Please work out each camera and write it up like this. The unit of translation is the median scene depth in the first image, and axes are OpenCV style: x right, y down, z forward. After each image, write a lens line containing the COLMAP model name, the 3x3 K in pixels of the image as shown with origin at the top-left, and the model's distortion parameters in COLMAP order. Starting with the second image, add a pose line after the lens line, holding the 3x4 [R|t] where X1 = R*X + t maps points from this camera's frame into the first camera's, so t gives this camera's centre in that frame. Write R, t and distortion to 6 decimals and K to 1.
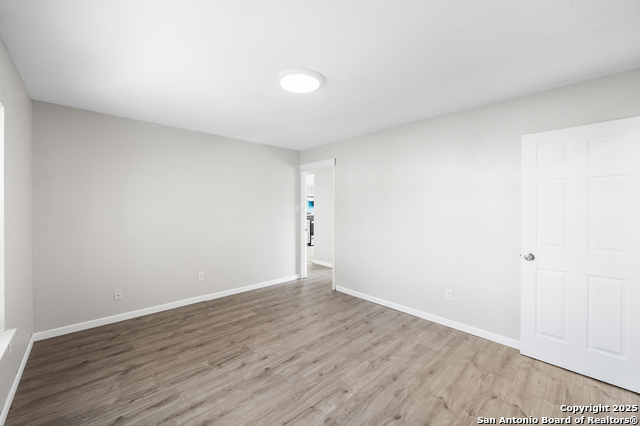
lens RADIAL K [[257.8, 0, 313.6], [0, 257.8, 212.3], [0, 0, 1]] dist [-0.013187, -0.000040]
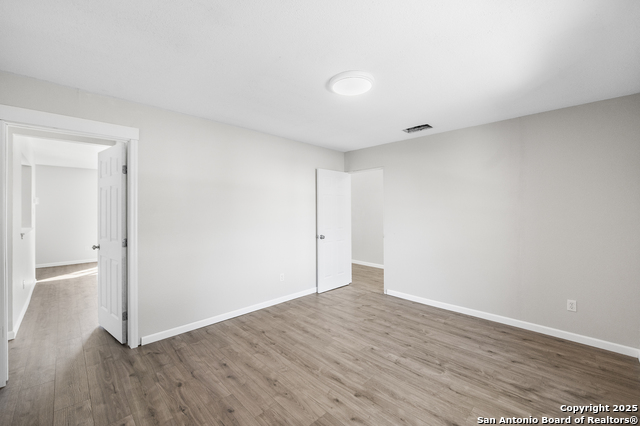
lens RADIAL K [[257.8, 0, 313.6], [0, 257.8, 212.3], [0, 0, 1]] dist [-0.013187, -0.000040]
pose [[-0.021863, -0.014158, 0.999661, -0.832202], [0.024308, 0.999597, 0.014689, -0.030472], [-0.999465, 0.024621, -0.021510, 0.911748]]
